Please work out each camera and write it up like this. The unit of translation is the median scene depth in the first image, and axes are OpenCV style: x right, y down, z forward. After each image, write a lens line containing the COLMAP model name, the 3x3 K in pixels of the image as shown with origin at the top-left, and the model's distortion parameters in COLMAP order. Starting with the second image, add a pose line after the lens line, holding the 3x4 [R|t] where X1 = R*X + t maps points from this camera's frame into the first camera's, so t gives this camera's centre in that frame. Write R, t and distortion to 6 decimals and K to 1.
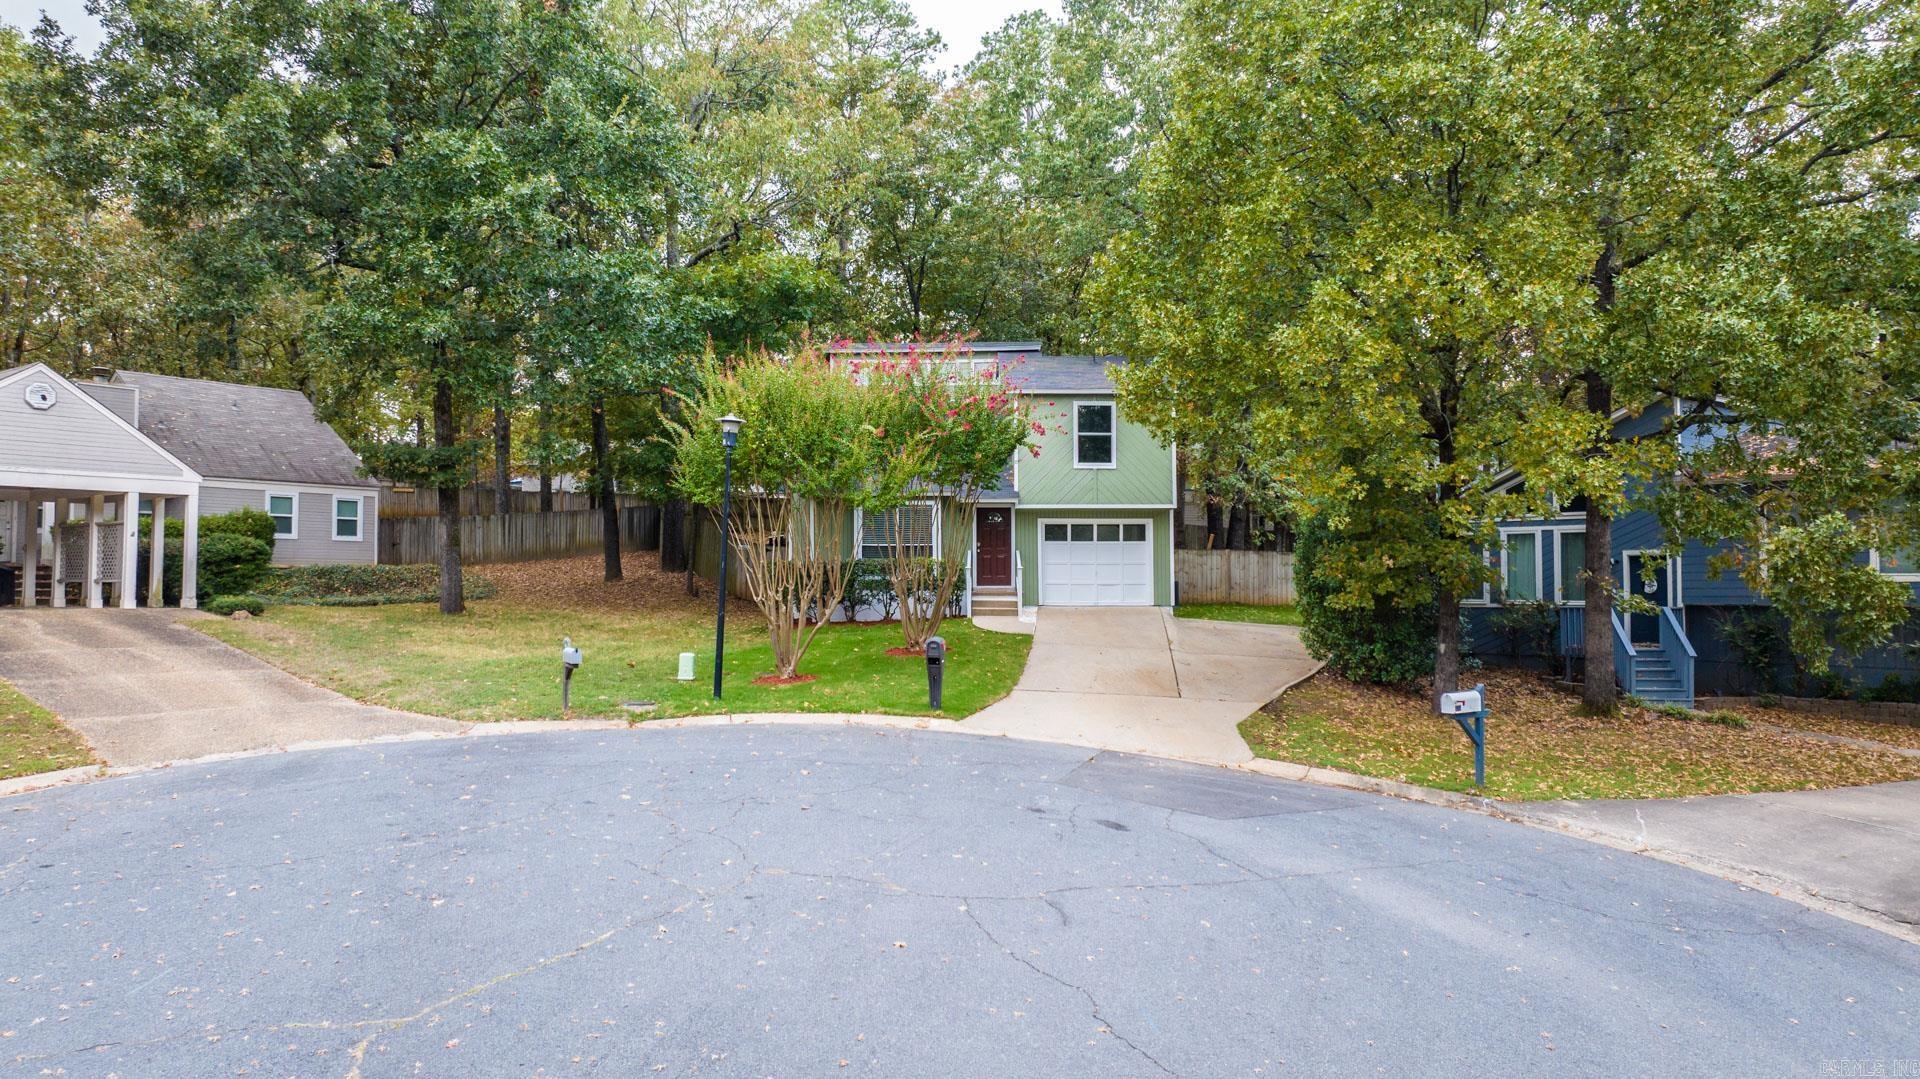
lens RADIAL K [[1419.8, 0, 960.0], [0, 1419.8, 539.5], [0, 0, 1]] dist [-0.005467, -0.001172]
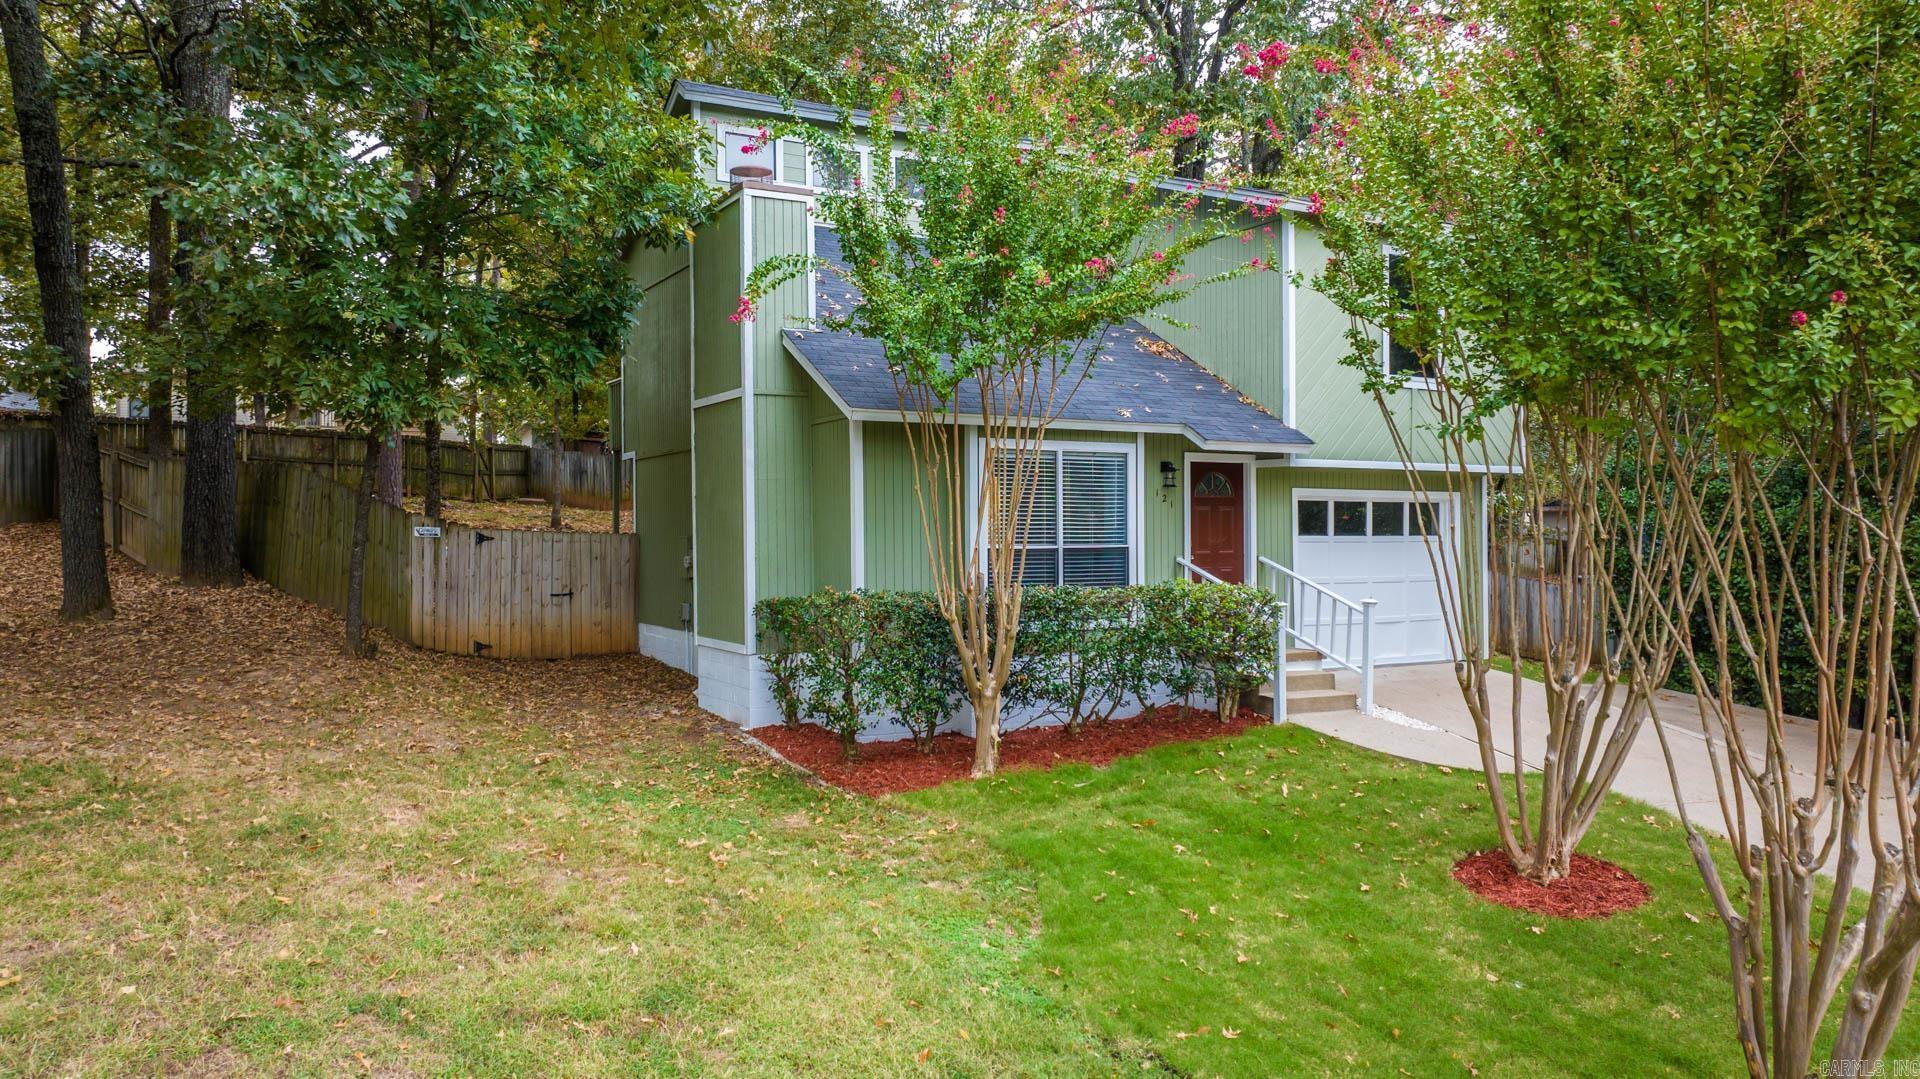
lens RADIAL K [[1419.8, 0, 960.0], [0, 1419.8, 539.5], [0, 0, 1]] dist [-0.005467, -0.001172]
pose [[0.851797, -0.002749, 0.523865, -0.288075], [-0.016653, 0.999339, 0.032321, -0.011195], [-0.523607, -0.036254, 0.851188, 0.656084]]
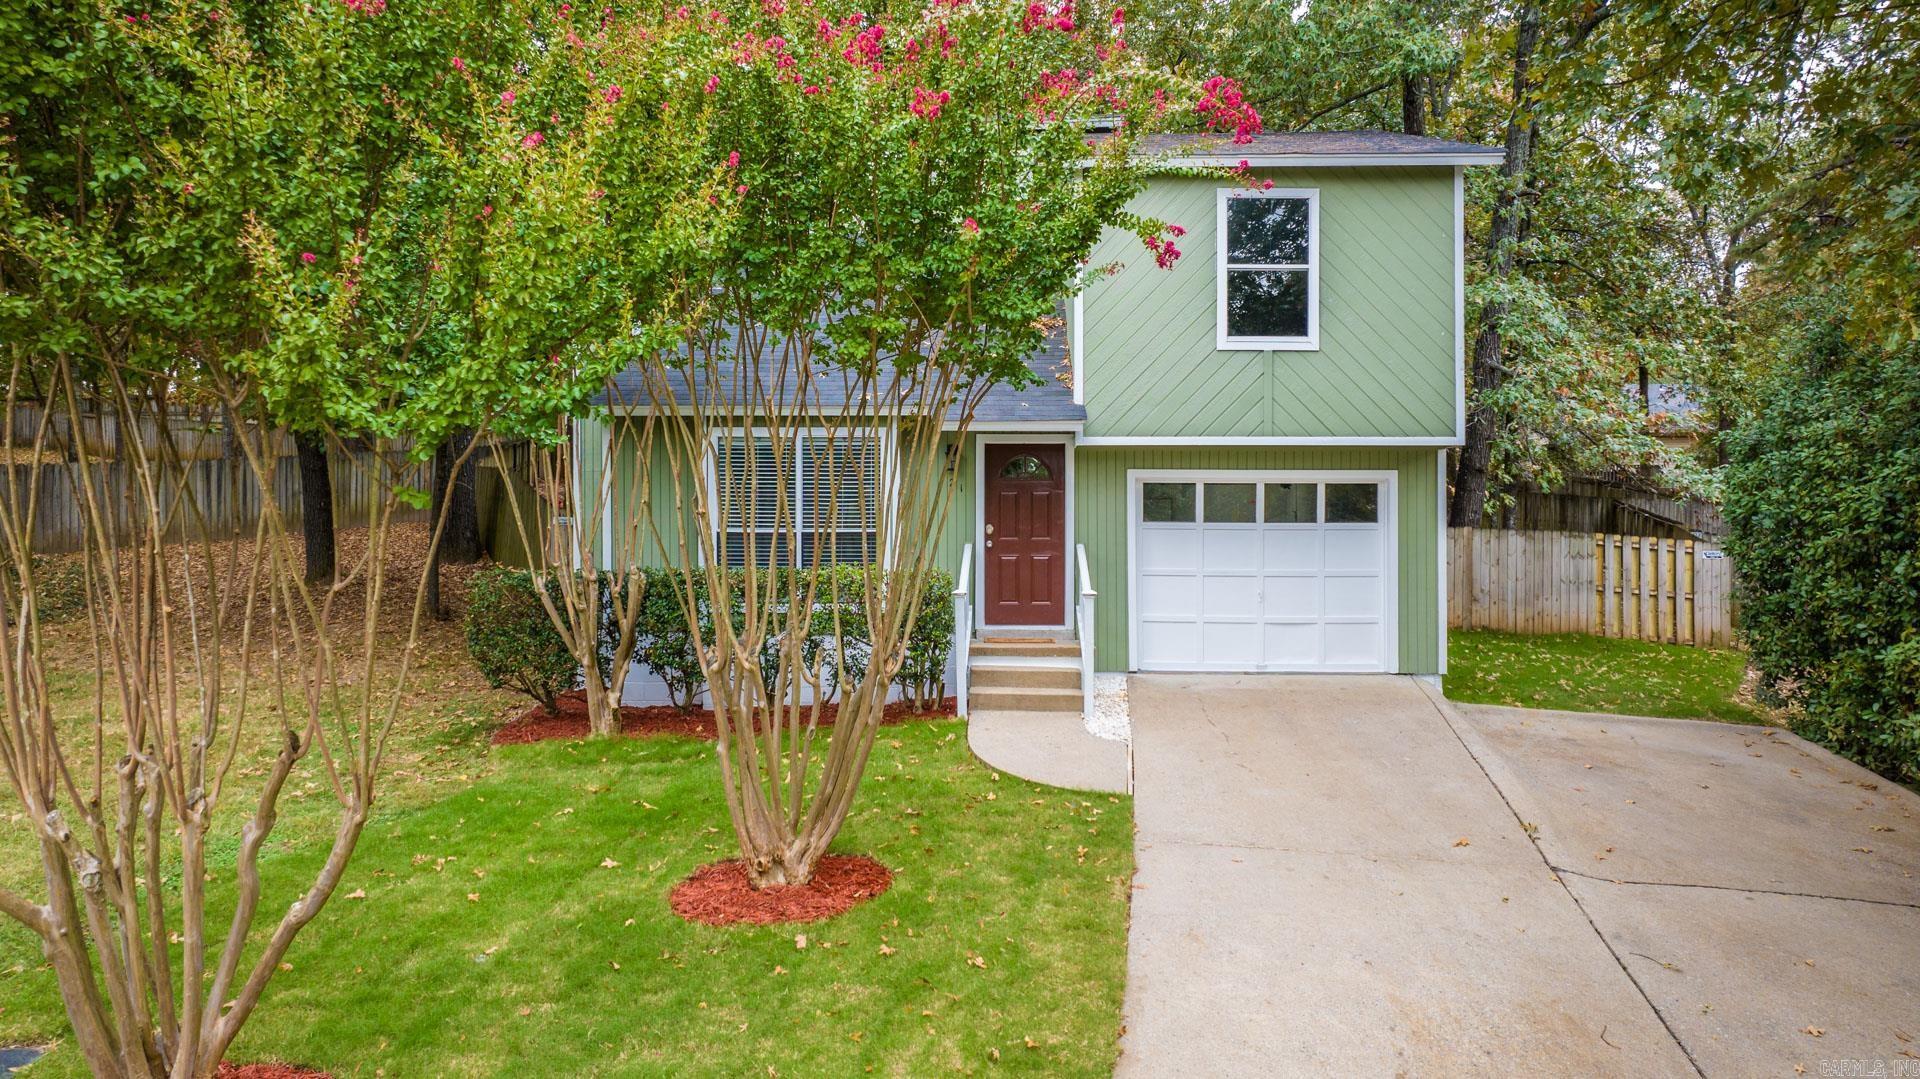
lens RADIAL K [[1419.8, 0, 960.0], [0, 1419.8, 539.5], [0, 0, 1]] dist [-0.005467, -0.001172]
pose [[0.999690, 0.003292, -0.024686, 0.014963], [-0.002362, 0.999290, 0.037594, -0.009718], [0.024792, -0.037524, 0.998988, 0.570413]]
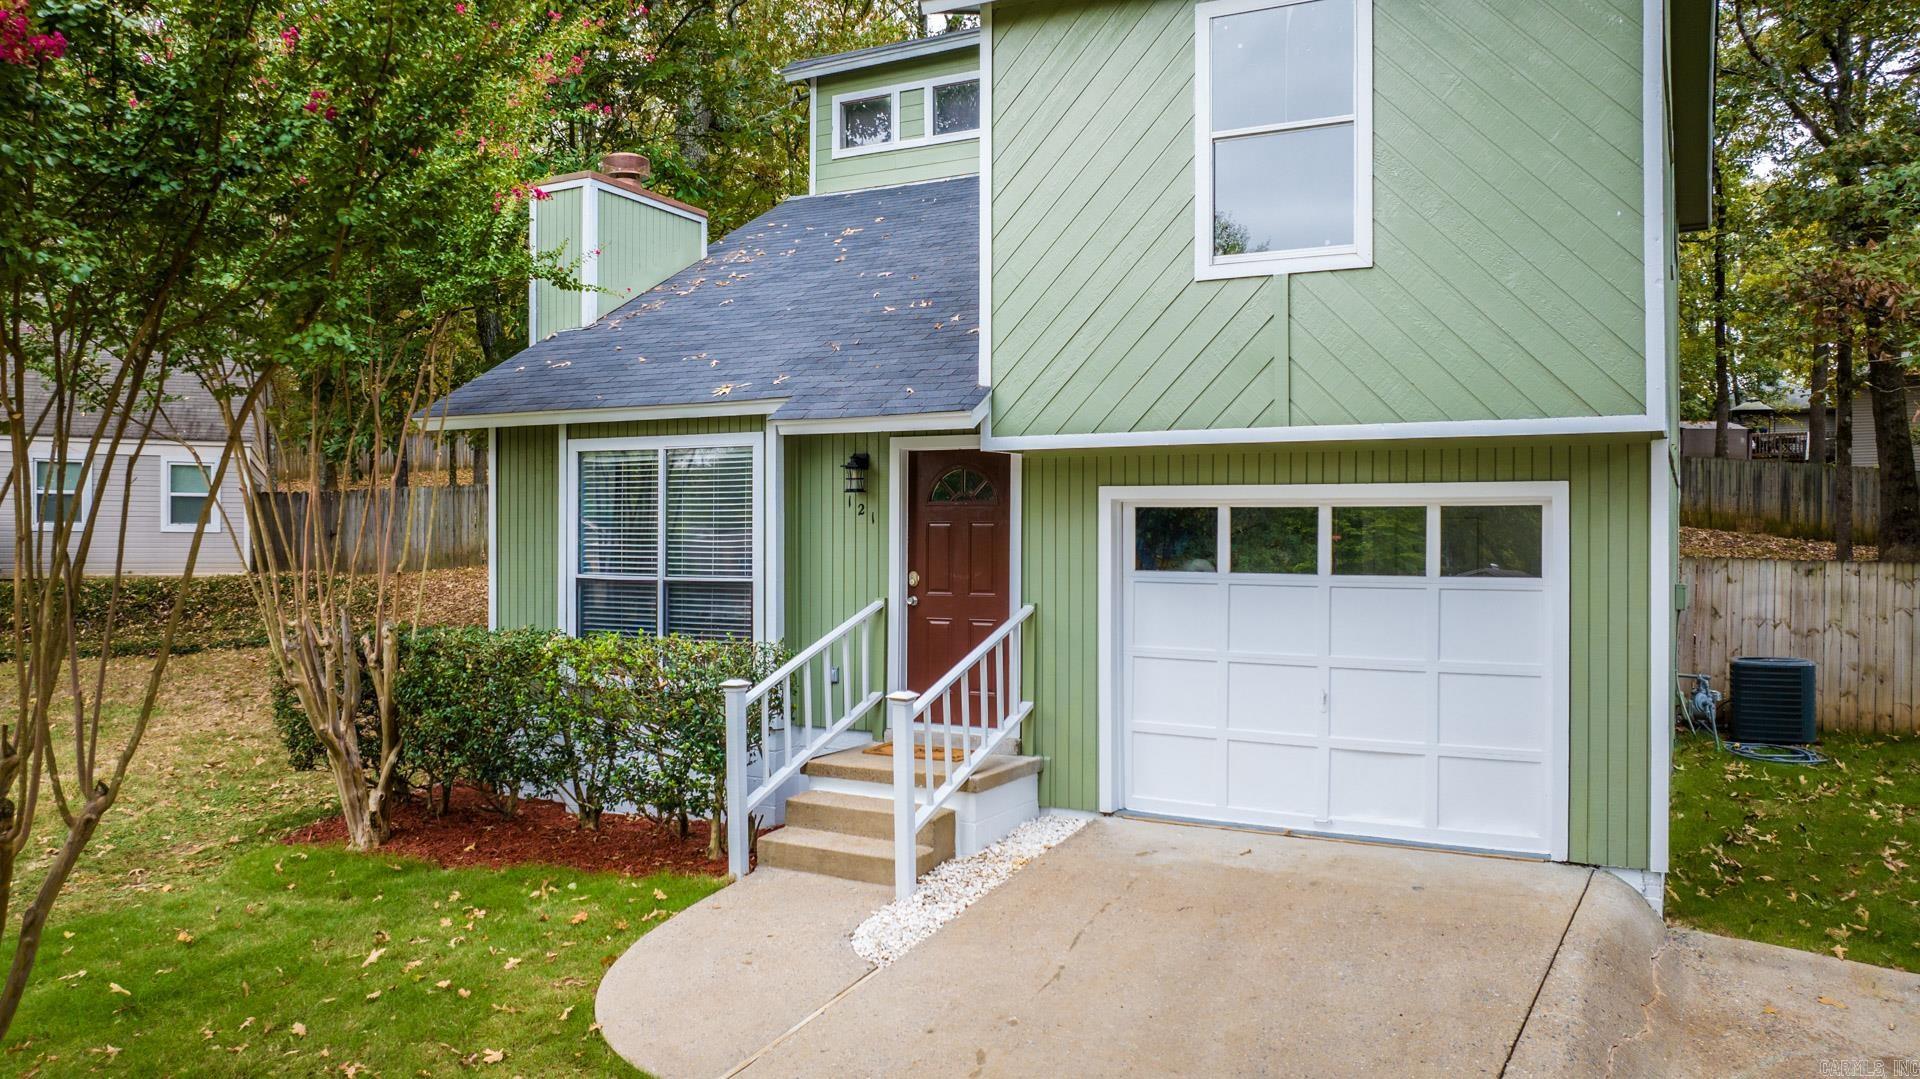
lens RADIAL K [[1419.8, 0, 960.0], [0, 1419.8, 539.5], [0, 0, 1]] dist [-0.005467, -0.001172]
pose [[0.881916, 0.006037, -0.471369, 0.157452], [0.009853, 0.999464, 0.031234, -0.013500], [0.471304, -0.032190, 0.881383, 0.753080]]
